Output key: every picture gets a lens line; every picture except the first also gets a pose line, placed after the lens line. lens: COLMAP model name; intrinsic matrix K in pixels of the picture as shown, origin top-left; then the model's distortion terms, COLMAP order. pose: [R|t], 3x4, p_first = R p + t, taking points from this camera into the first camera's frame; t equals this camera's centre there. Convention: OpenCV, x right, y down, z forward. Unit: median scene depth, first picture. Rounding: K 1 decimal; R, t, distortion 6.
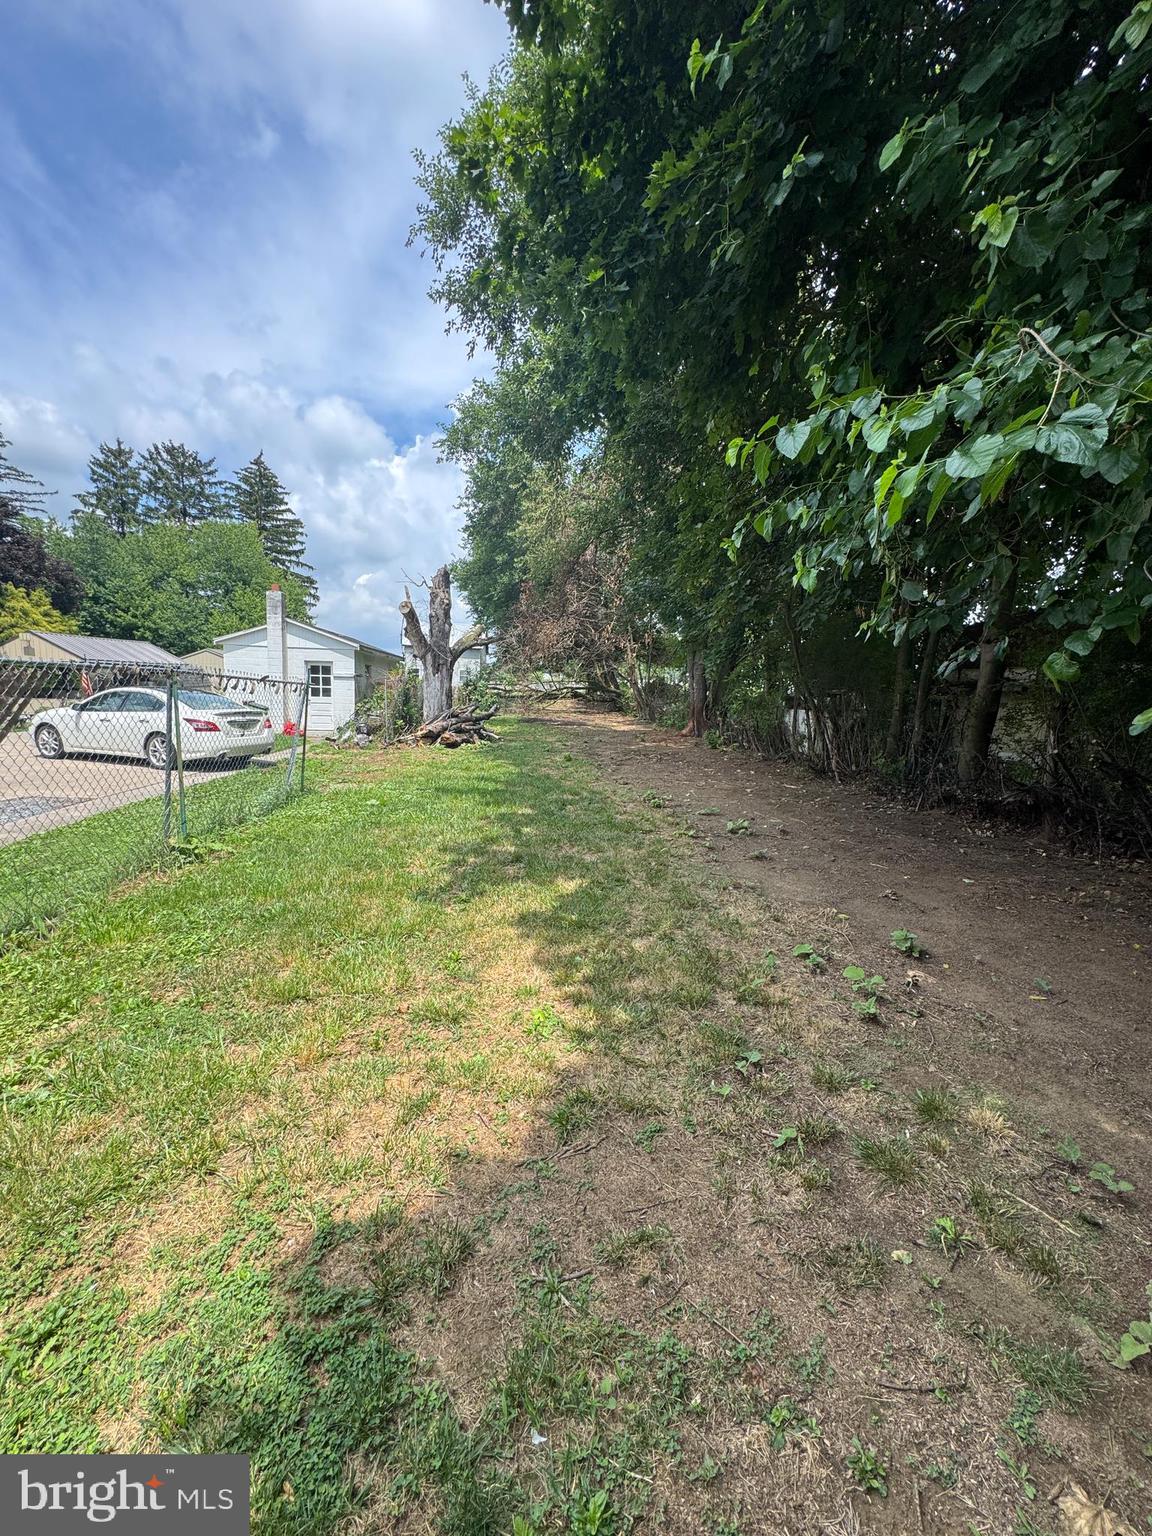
lens RADIAL K [[611.6, 0, 573.8], [0, 611.6, 768.4], [0, 0, 1]] dist [-0.007230, -0.000278]
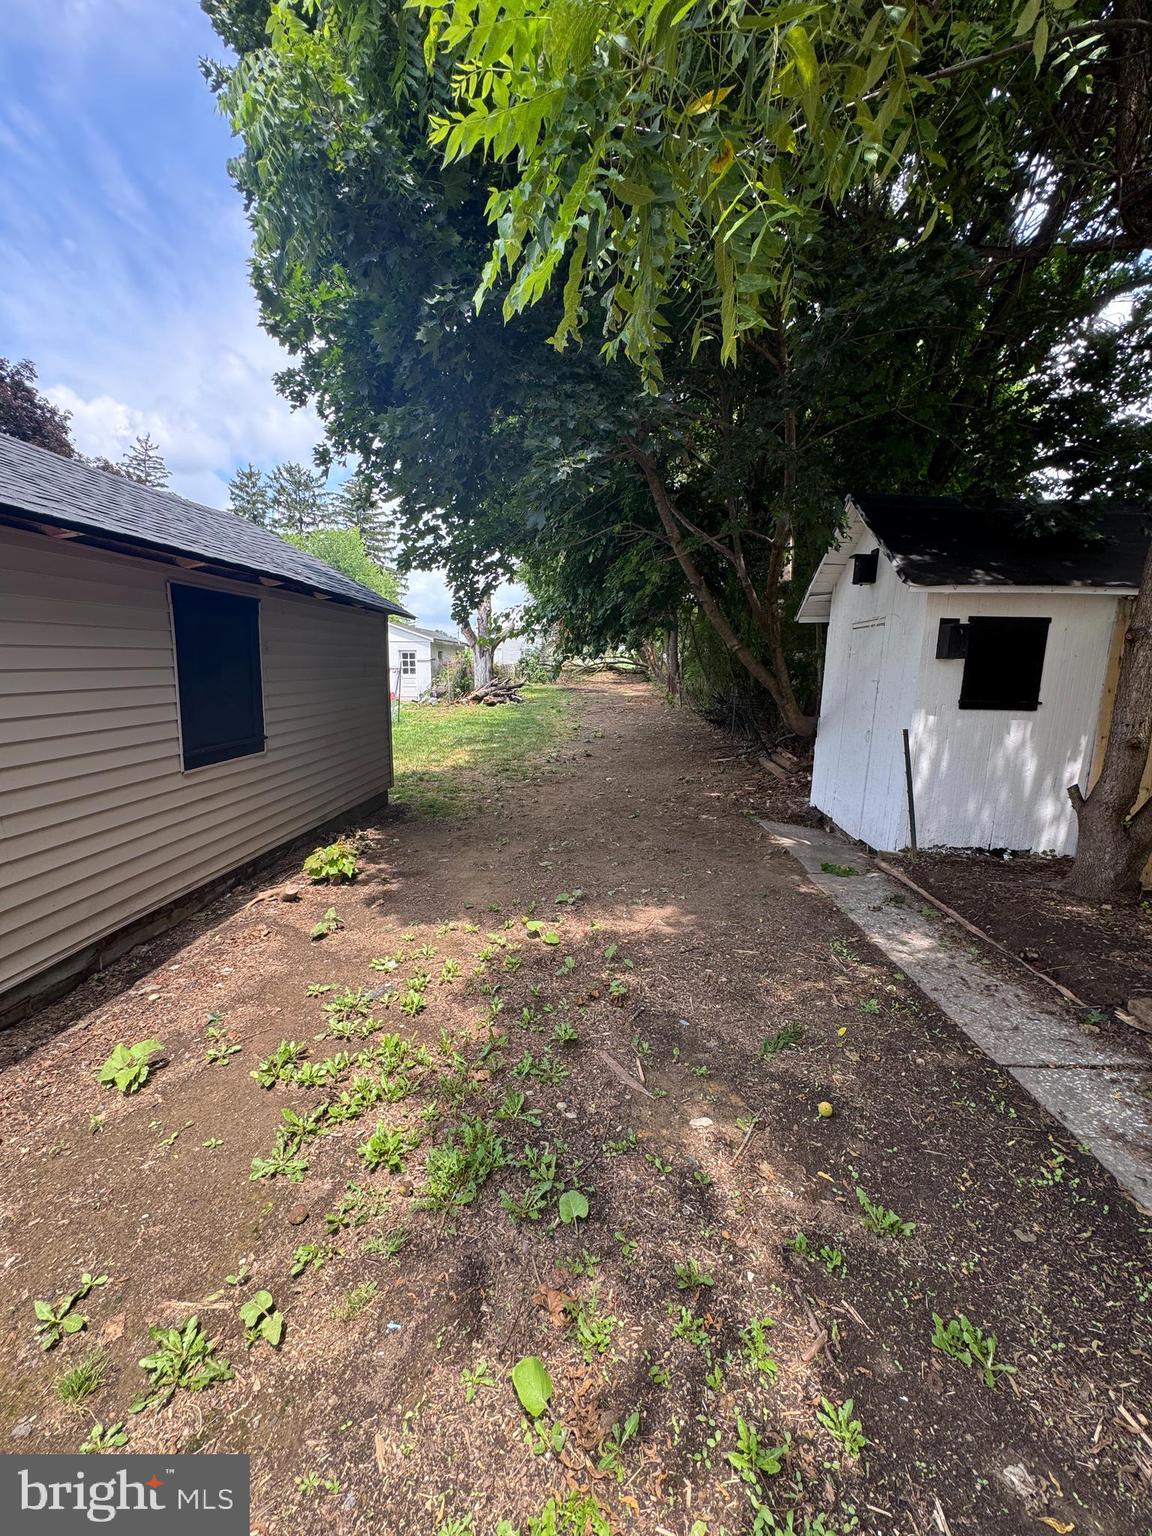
lens RADIAL K [[611.6, 0, 576.9], [0, 611.6, 768.6], [0, 0, 1]] dist [-0.007230, -0.000278]
pose [[0.991240, 0.004026, -0.132012, 0.086422], [0.002041, 0.998949, 0.045793, 0.021015], [0.132058, -0.045661, 0.990190, -0.197873]]
